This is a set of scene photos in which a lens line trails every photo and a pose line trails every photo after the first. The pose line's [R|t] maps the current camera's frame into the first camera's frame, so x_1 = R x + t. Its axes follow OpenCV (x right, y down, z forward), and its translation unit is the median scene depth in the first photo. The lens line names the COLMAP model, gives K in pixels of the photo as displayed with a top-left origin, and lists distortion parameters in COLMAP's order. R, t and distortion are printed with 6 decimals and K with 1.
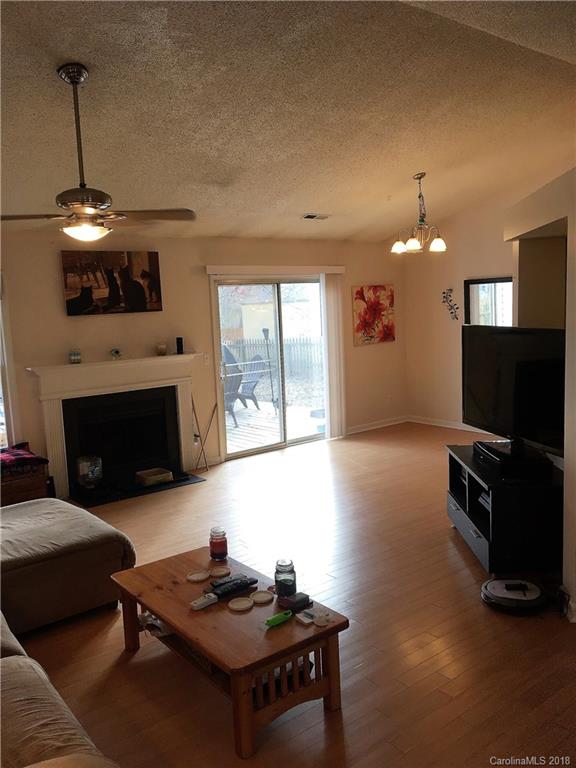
lens RADIAL K [[650.1, 0, 288.0], [0, 650.1, 384.0], [0, 0, 1]] dist [0.064301, -0.053183]
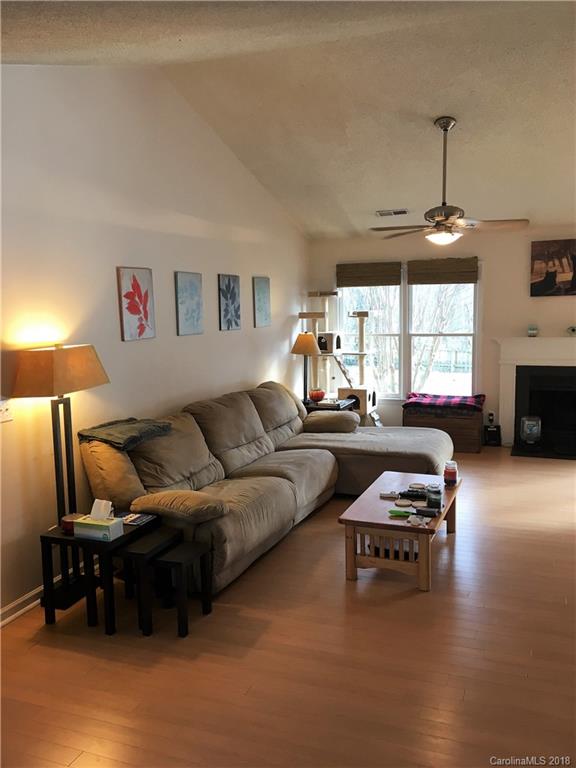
lens RADIAL K [[650.1, 0, 288.0], [0, 650.1, 384.0], [0, 0, 1]] dist [0.064301, -0.053183]
pose [[0.521260, 0.141547, -0.841577, 0.457654], [-0.110592, 0.989037, 0.097849, -0.014218], [0.846202, 0.042067, 0.531200, -0.002037]]
